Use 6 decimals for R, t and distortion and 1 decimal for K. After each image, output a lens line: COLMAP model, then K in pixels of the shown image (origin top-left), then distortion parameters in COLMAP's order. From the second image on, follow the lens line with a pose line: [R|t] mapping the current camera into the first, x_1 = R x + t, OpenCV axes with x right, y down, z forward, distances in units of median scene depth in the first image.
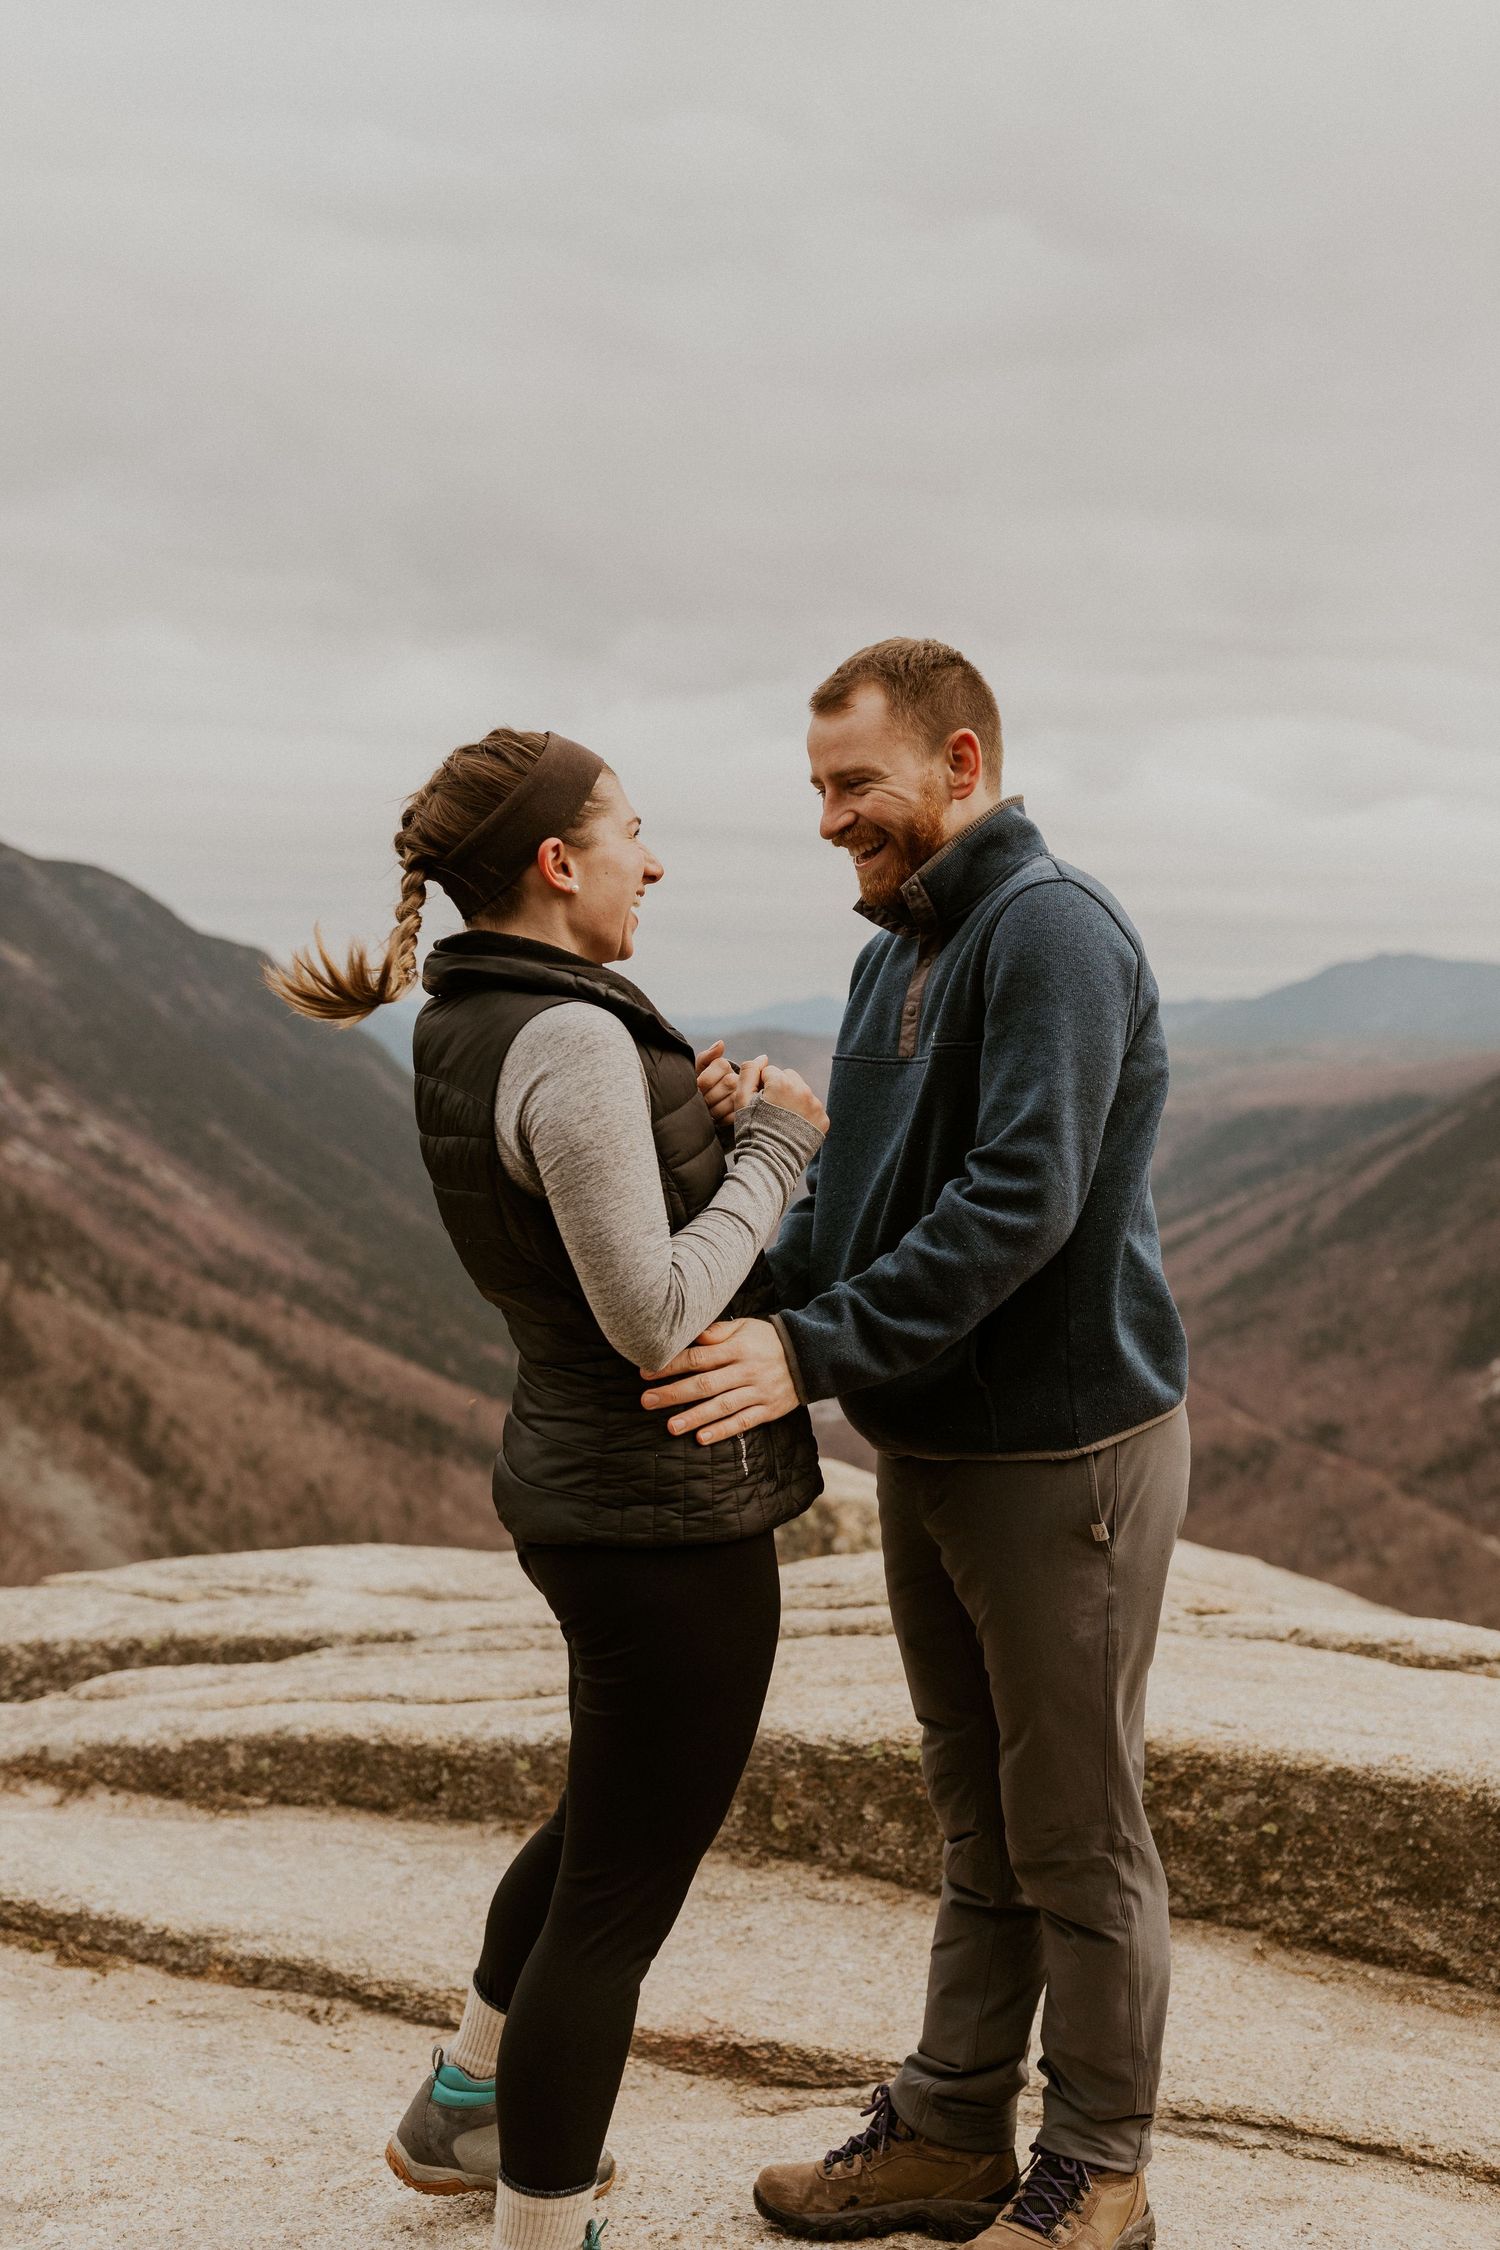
lens RADIAL K [[2162.3, 0, 753.8], [0, 2162.3, 1144.9], [0, 0, 1]] dist [0.004409, 0.000000]
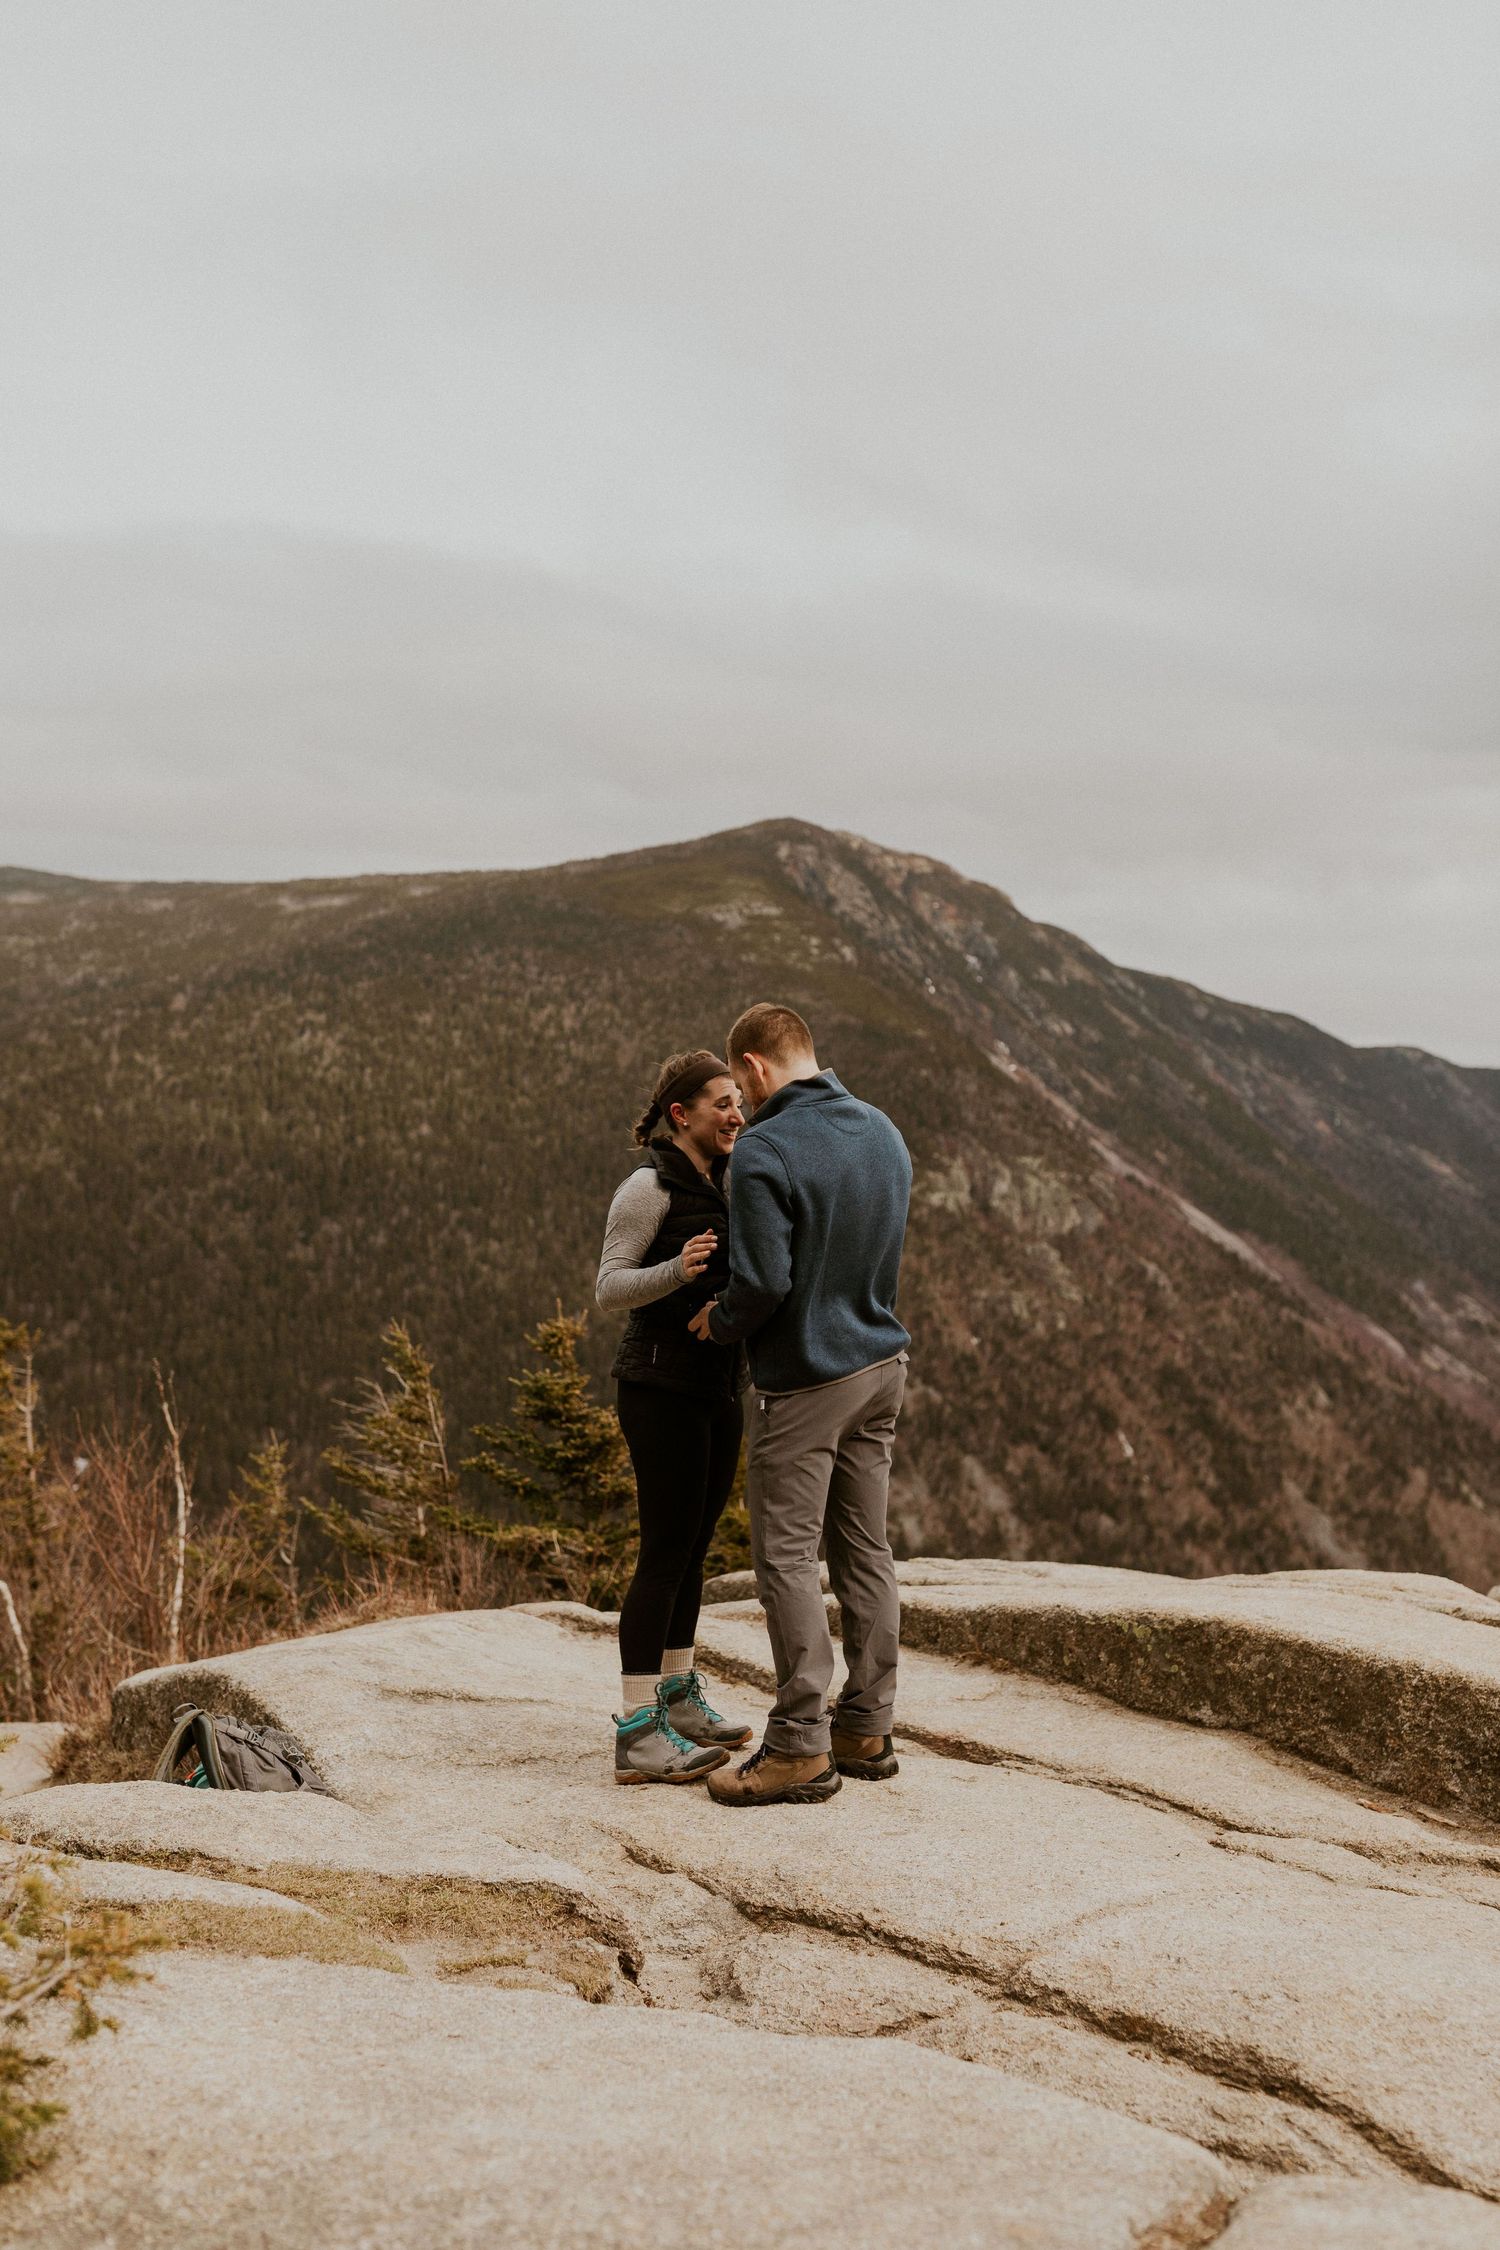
lens RADIAL K [[2162.3, 0, 738.6], [0, 2162.3, 1117.4], [0, 0, 1]] dist [0.004409, 0.000000]
pose [[0.798817, -0.020852, -0.601212, 0.842944], [-0.044741, 0.994572, -0.093940, 0.058140], [0.599908, 0.101939, 0.793548, -0.557485]]
